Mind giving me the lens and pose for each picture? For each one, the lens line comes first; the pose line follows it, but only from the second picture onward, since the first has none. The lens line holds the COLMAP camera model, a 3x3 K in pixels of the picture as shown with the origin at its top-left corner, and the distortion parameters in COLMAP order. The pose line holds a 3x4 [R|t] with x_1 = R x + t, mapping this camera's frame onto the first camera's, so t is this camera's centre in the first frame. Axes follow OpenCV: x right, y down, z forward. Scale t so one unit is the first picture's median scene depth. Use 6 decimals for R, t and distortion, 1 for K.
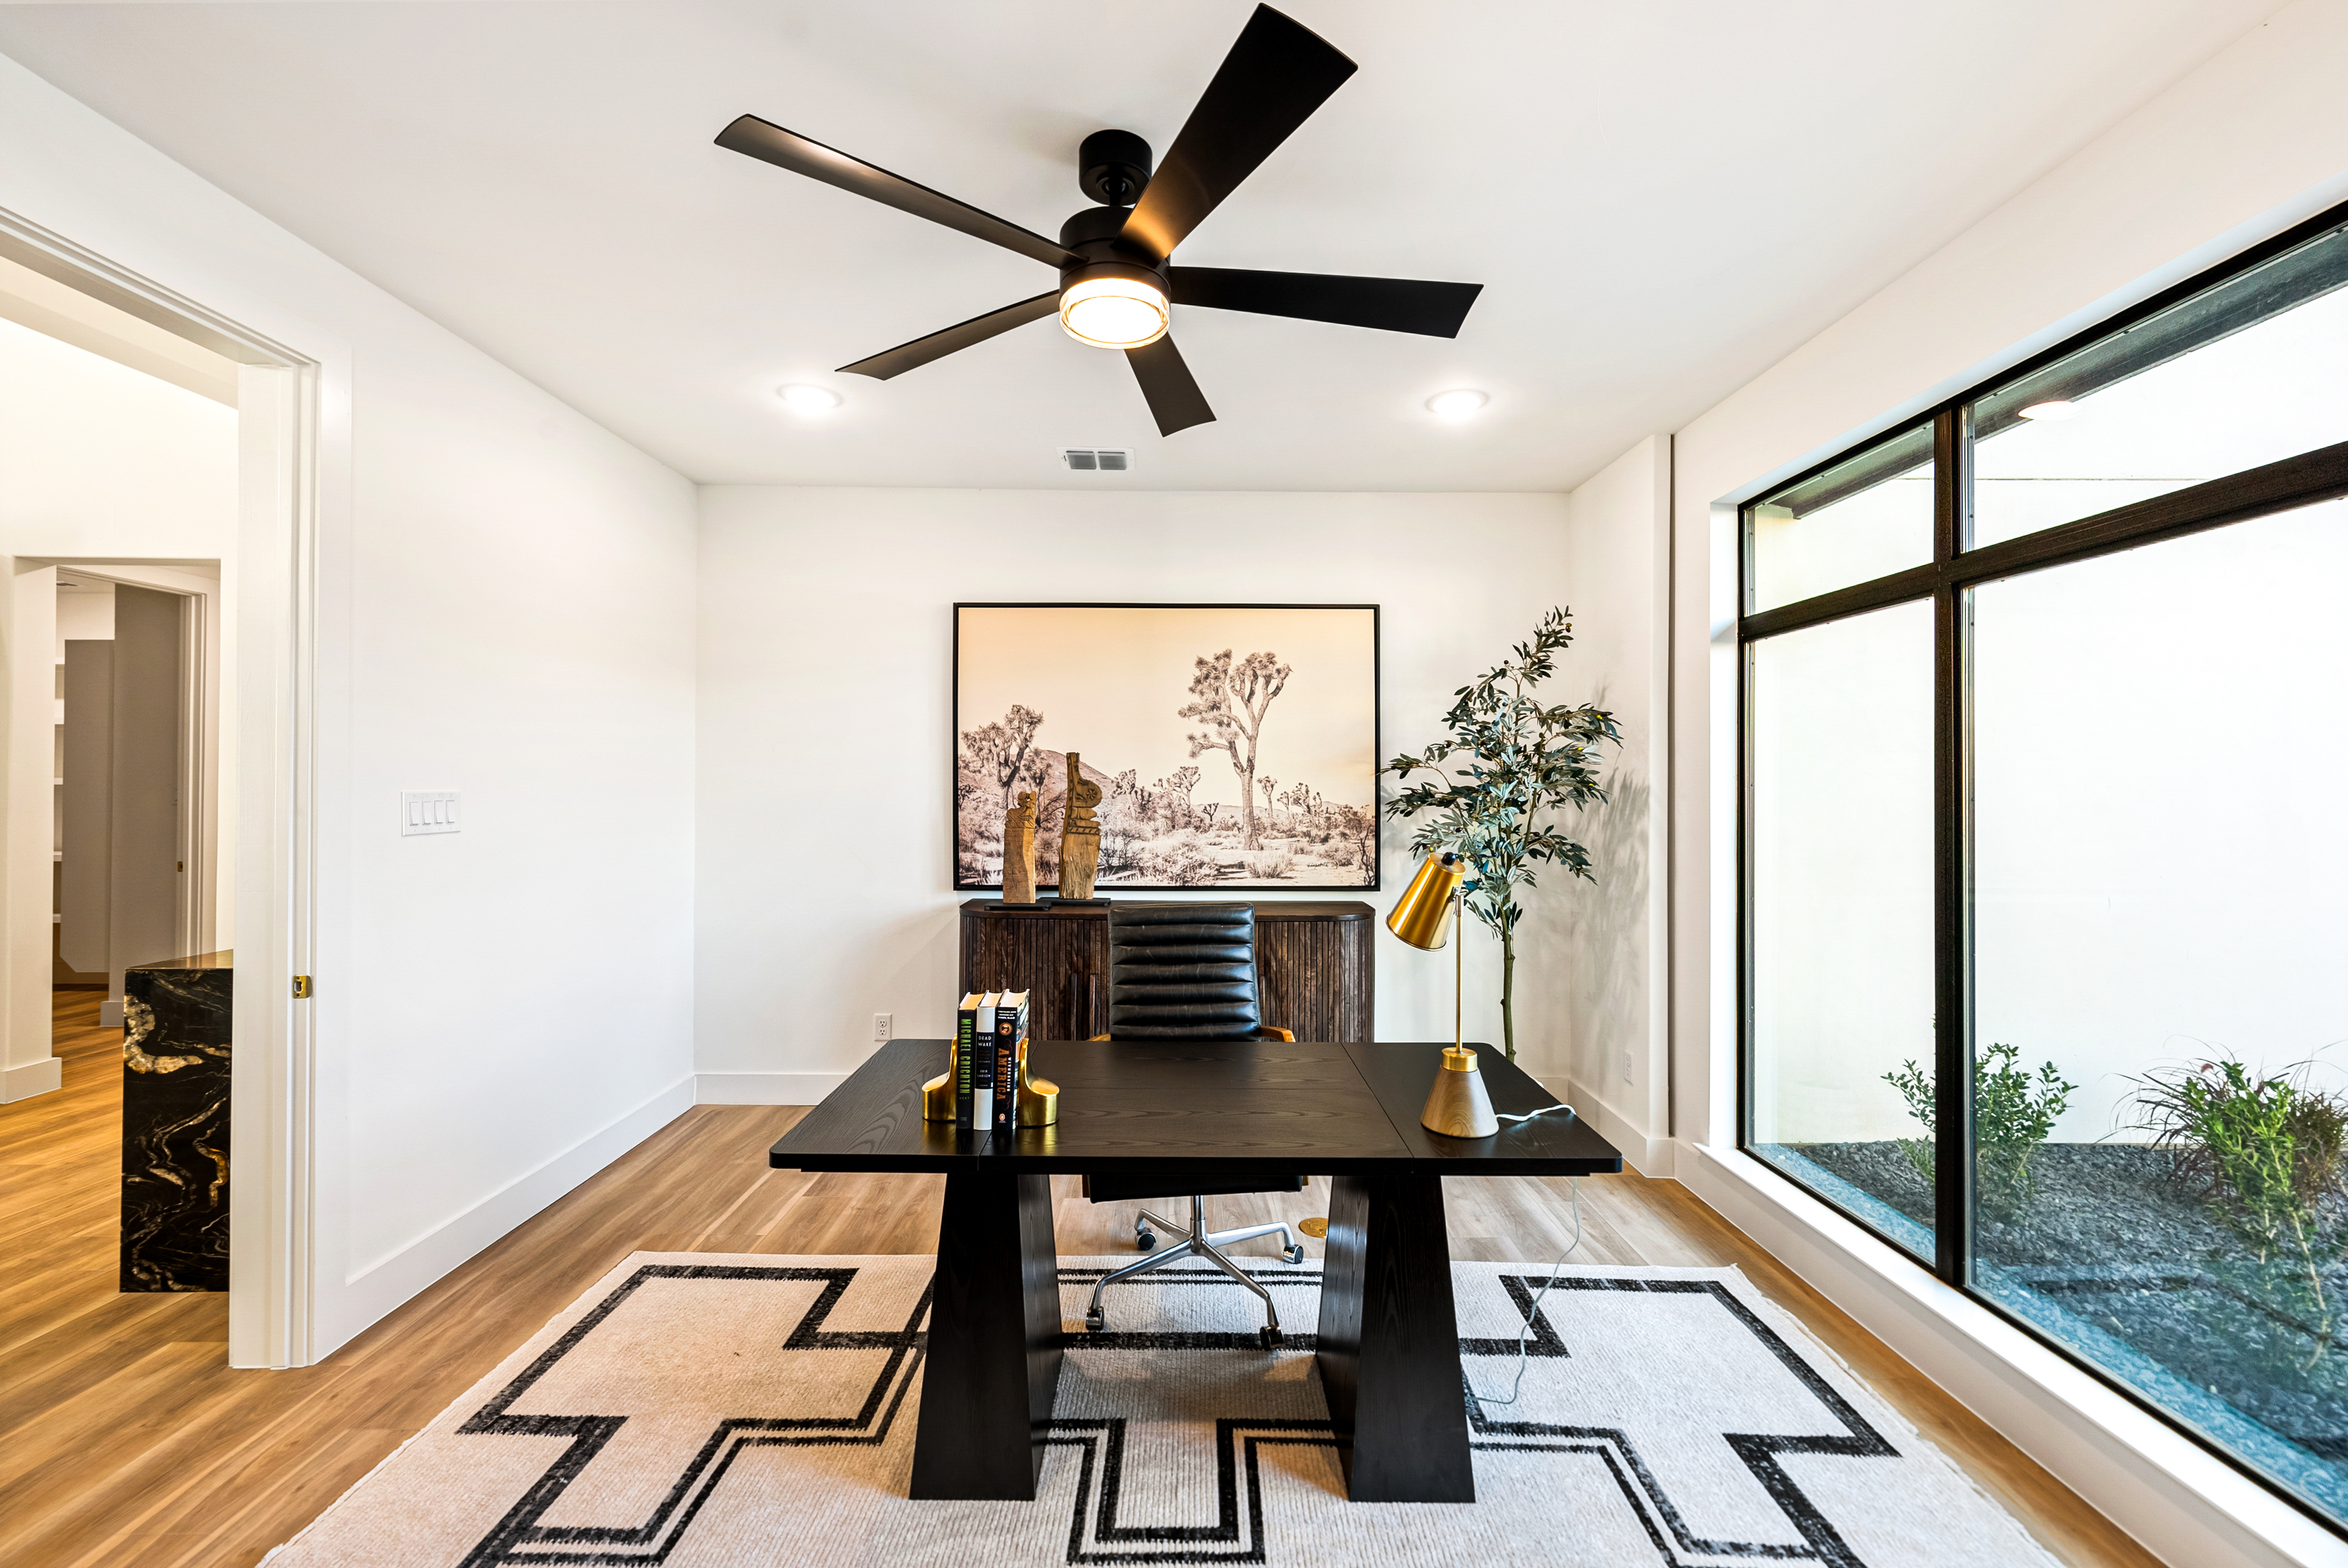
lens RADIAL K [[963.6, 0, 1181.5], [0, 963.6, 760.2], [0, 0, 1]] dist [-0.000082, -0.001382]
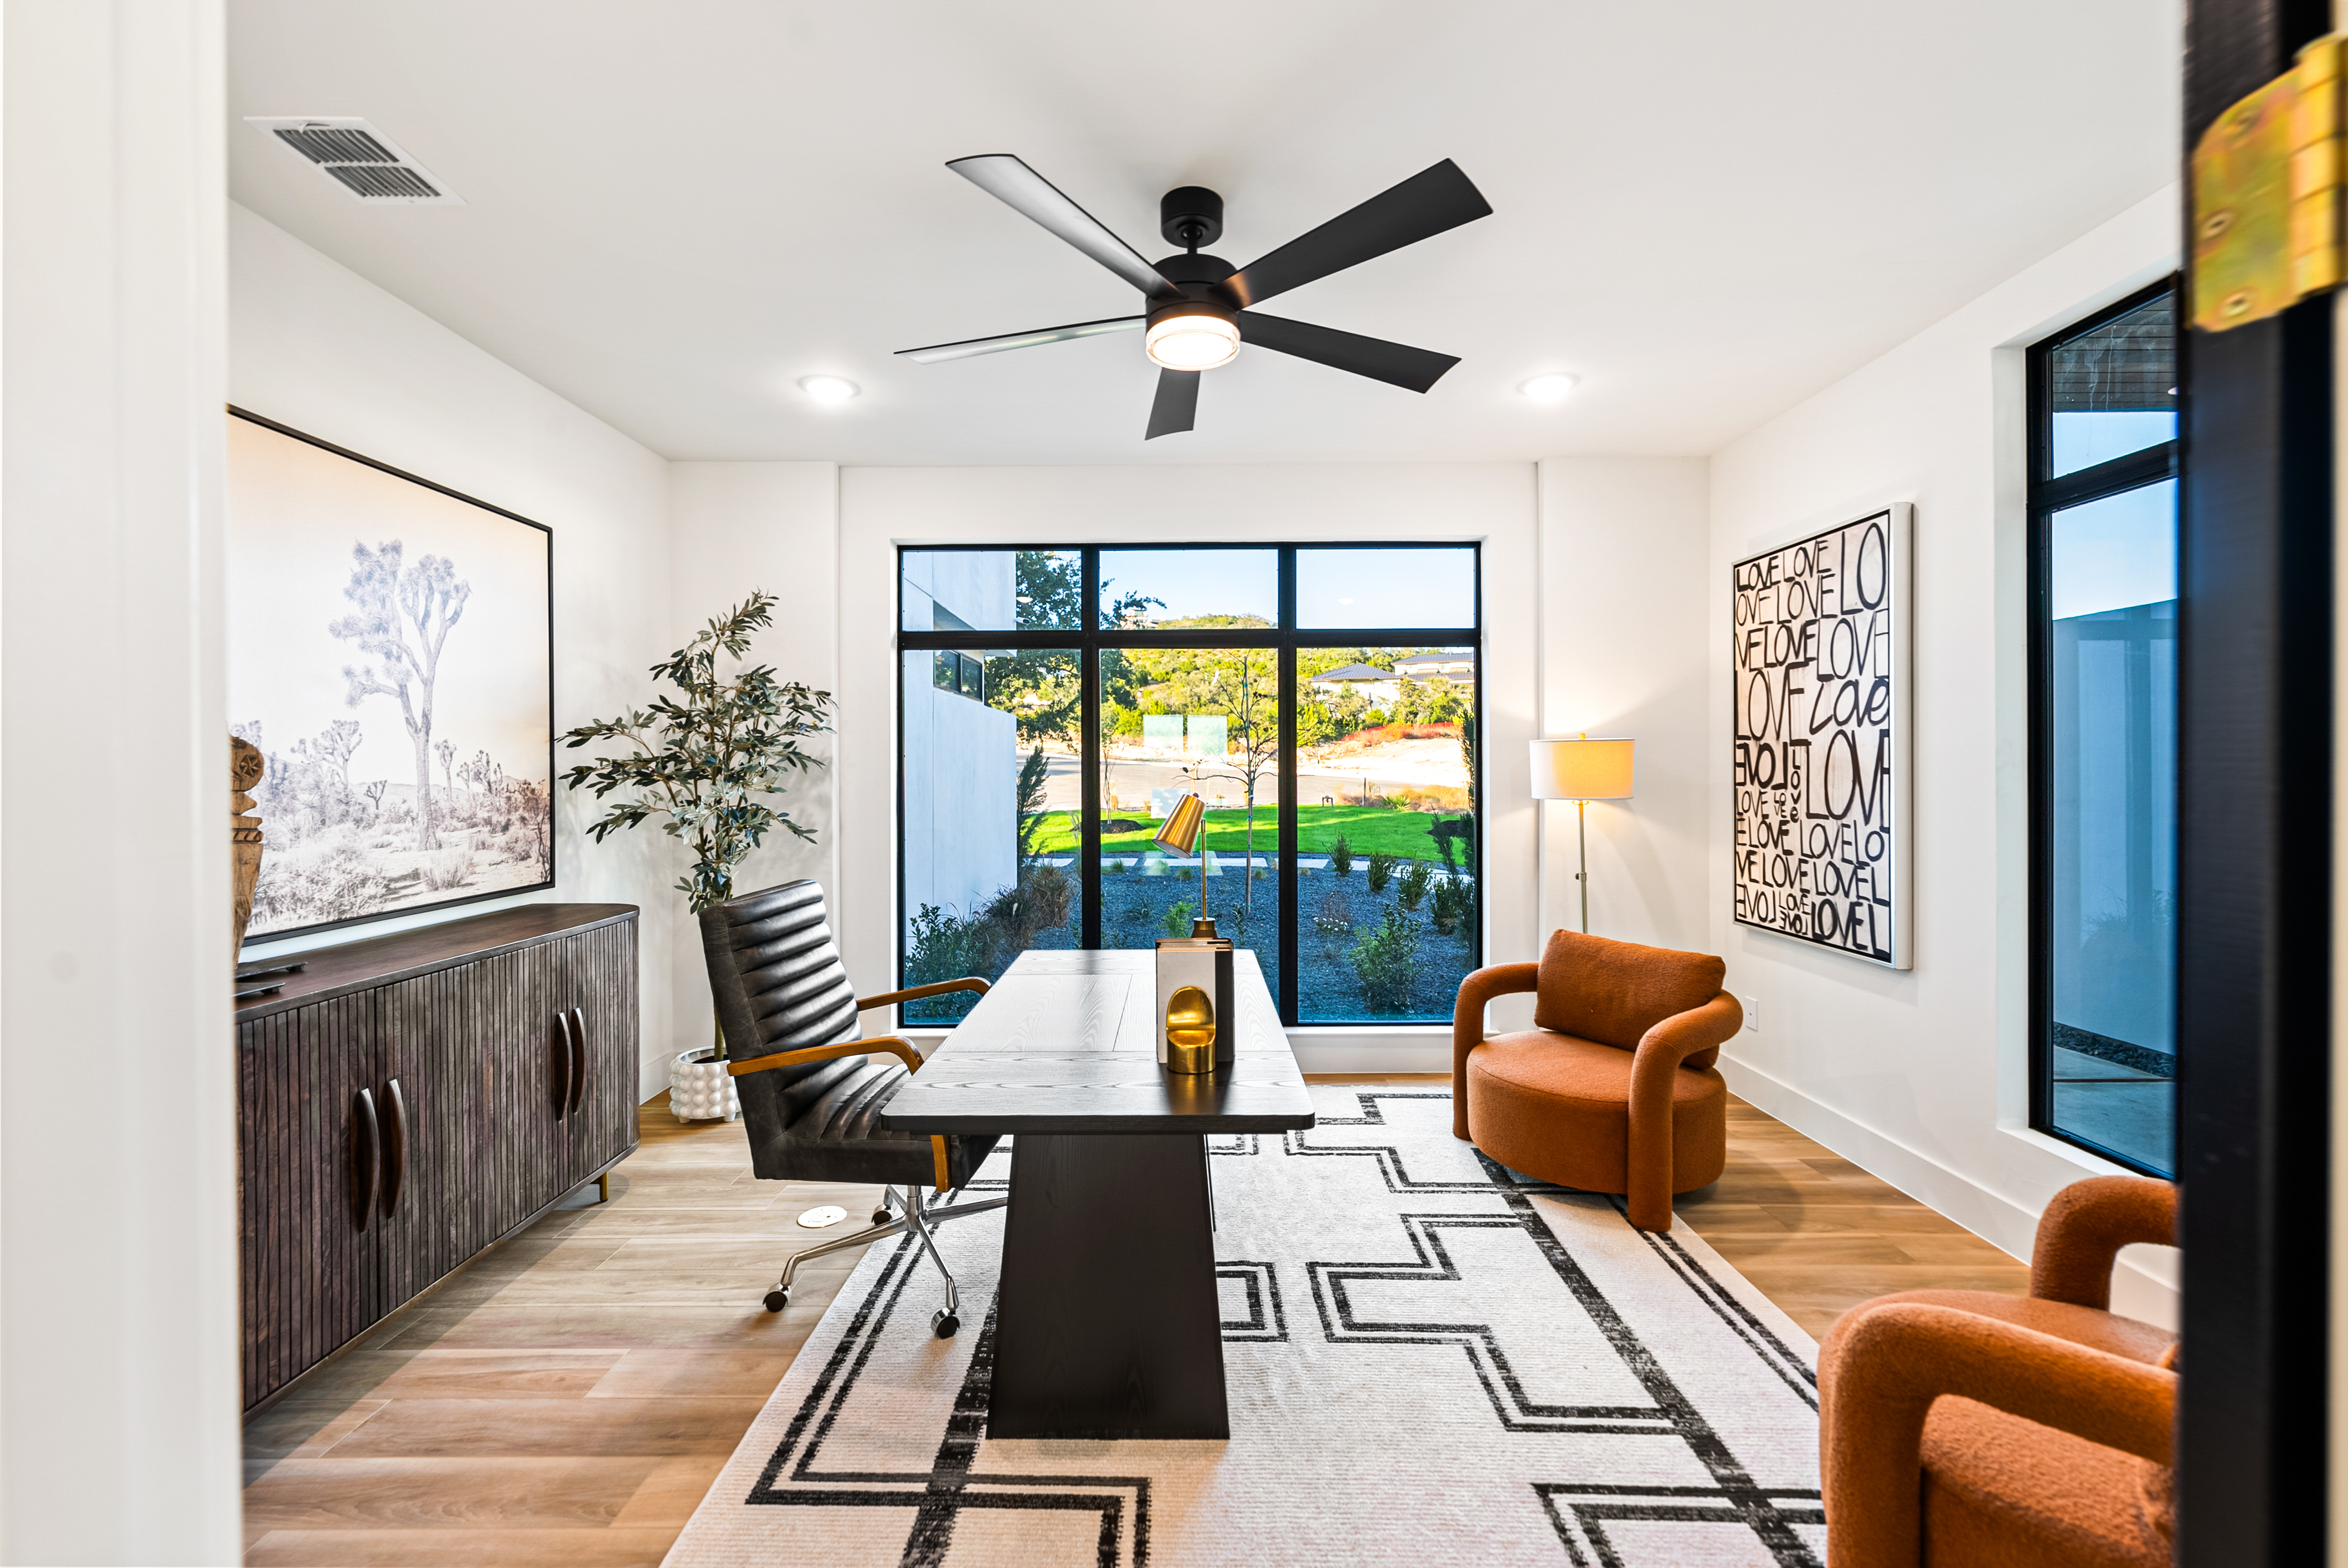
lens RADIAL K [[963.6, 0, 1158.0], [0, 963.6, 771.0], [0, 0, 1]] dist [-0.000082, -0.001382]
pose [[0.034319, -0.006436, 0.999390, -0.575249], [0.002695, 0.999976, 0.006347, 0.035696], [-0.999407, 0.002476, 0.034335, 0.472943]]
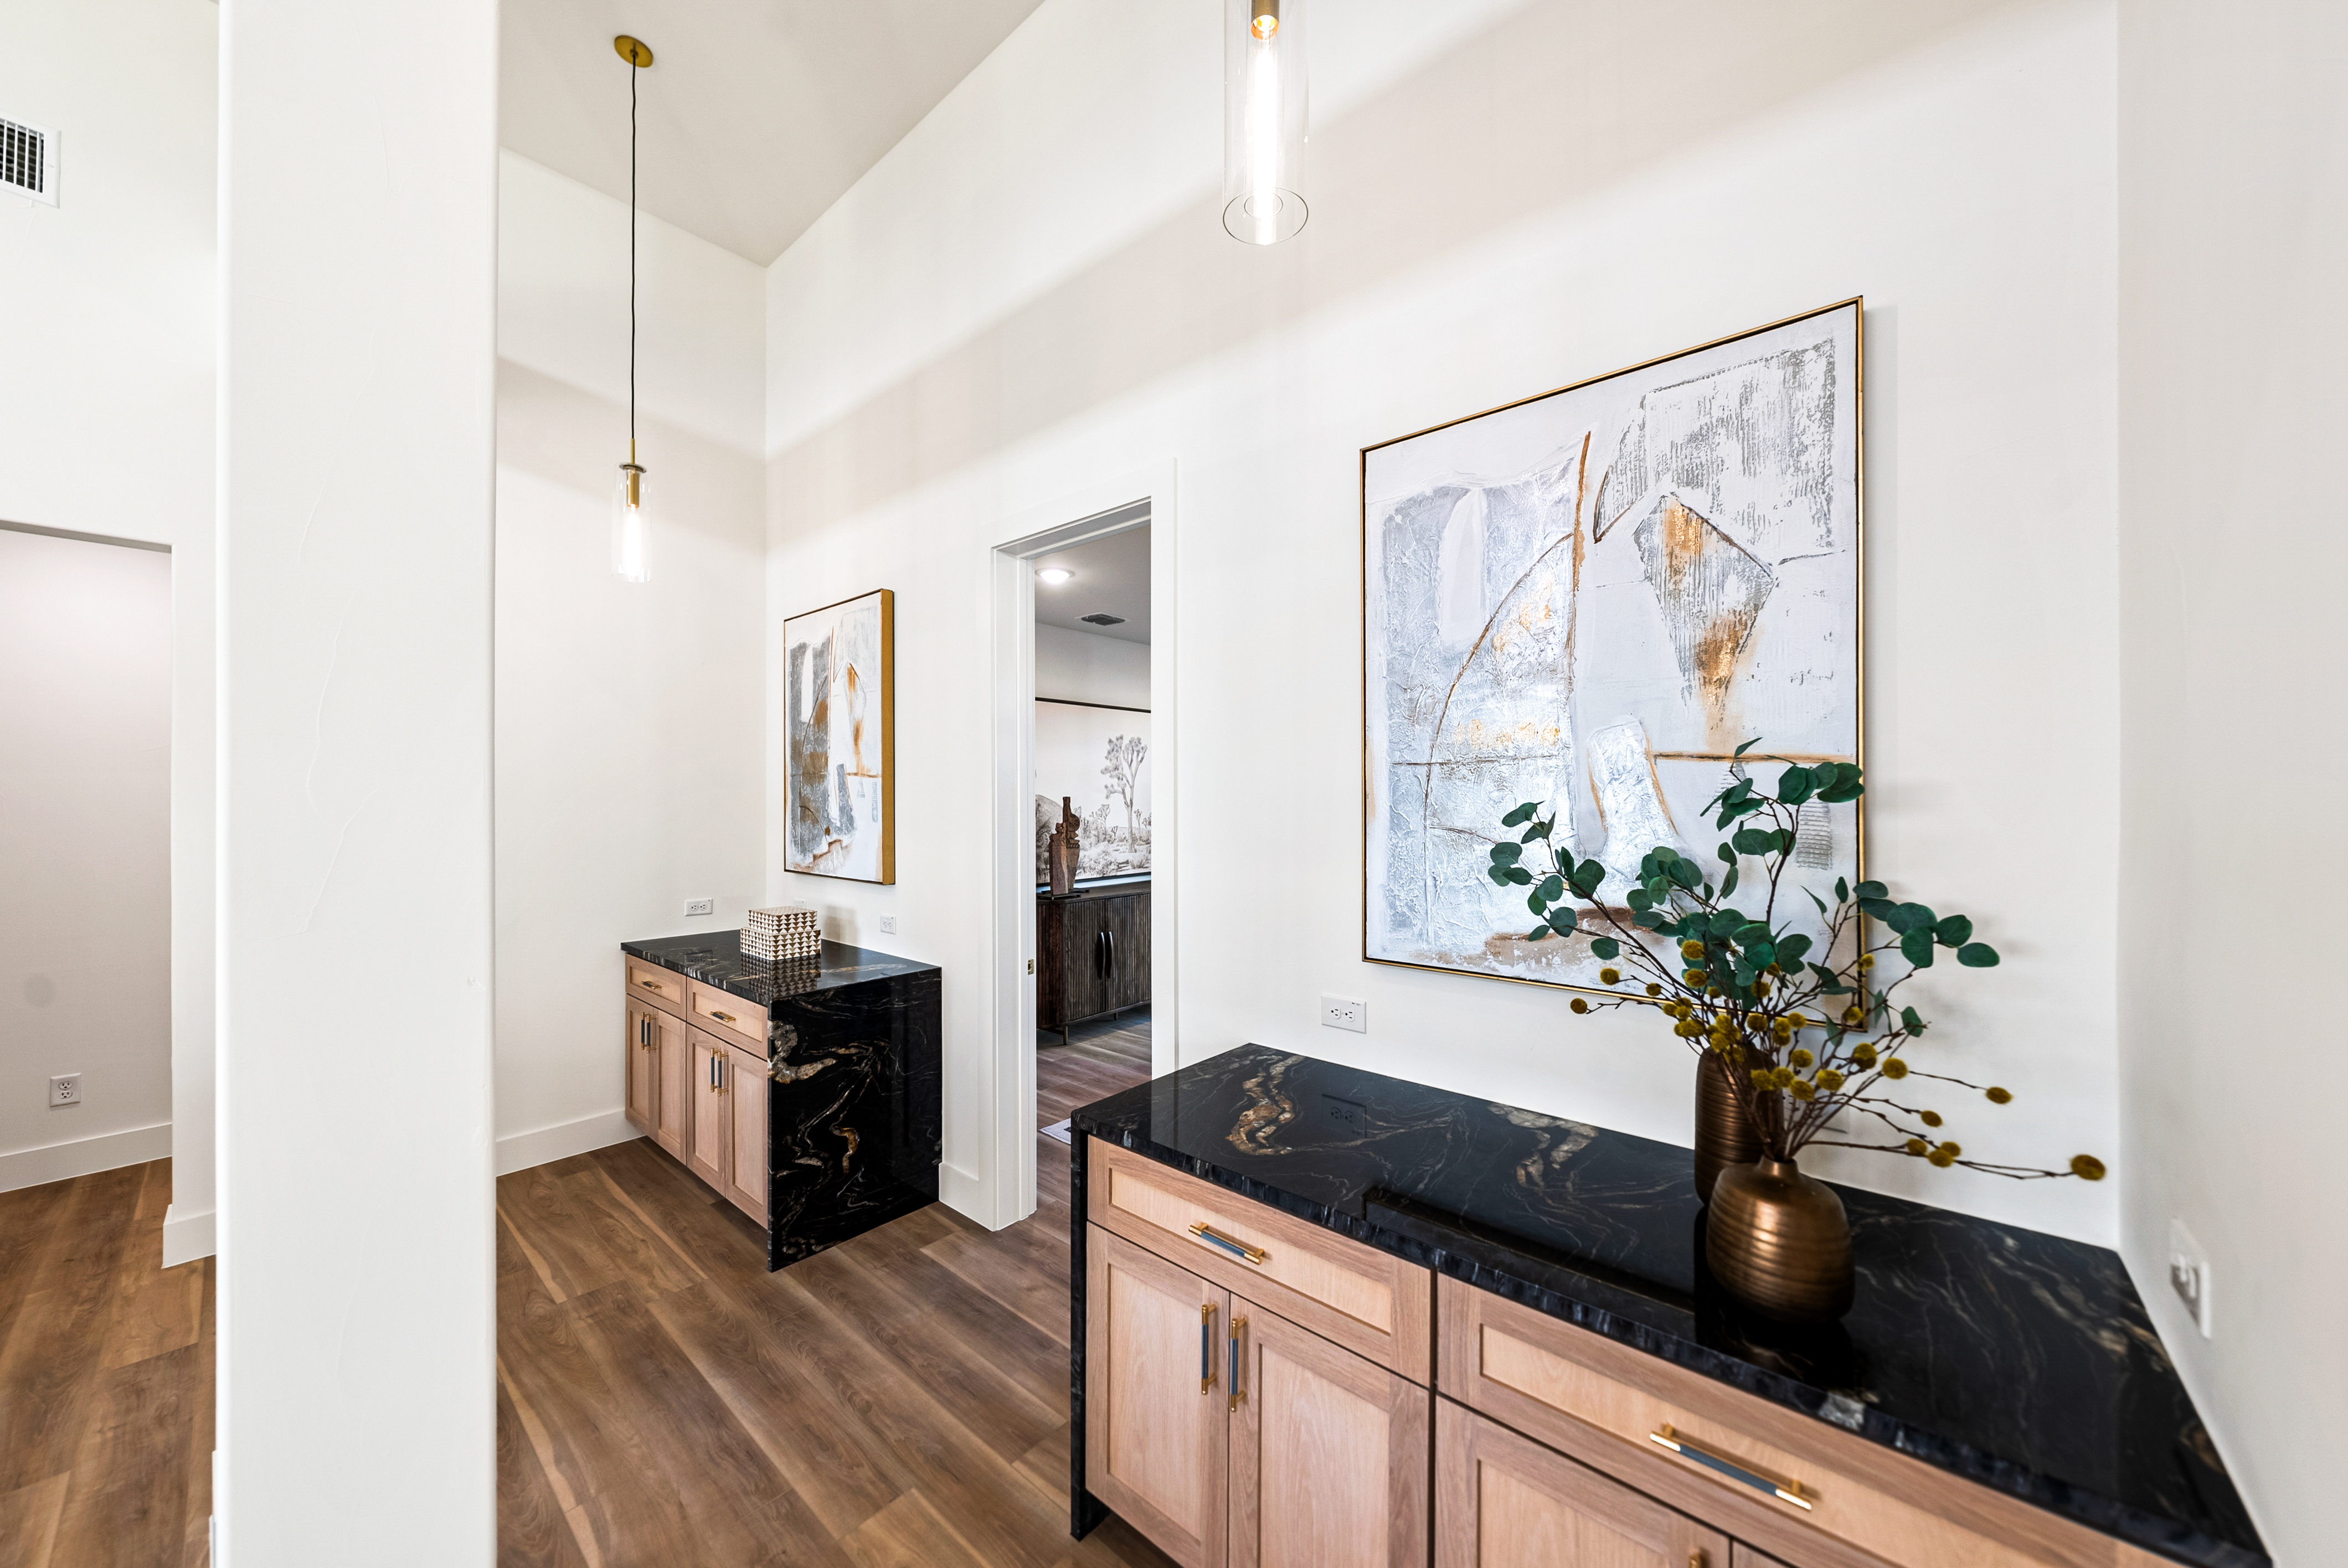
lens RADIAL K [[820.7, 0, 1172.6], [0, 820.7, 792.1], [0, 0, 1]] dist [-0.005409, 0.000219]
pose [[0.662723, -0.007986, 0.748822, -0.967061], [0.000801, 0.999950, 0.009955, -0.028330], [-0.748865, -0.005998, 0.662696, -0.016605]]
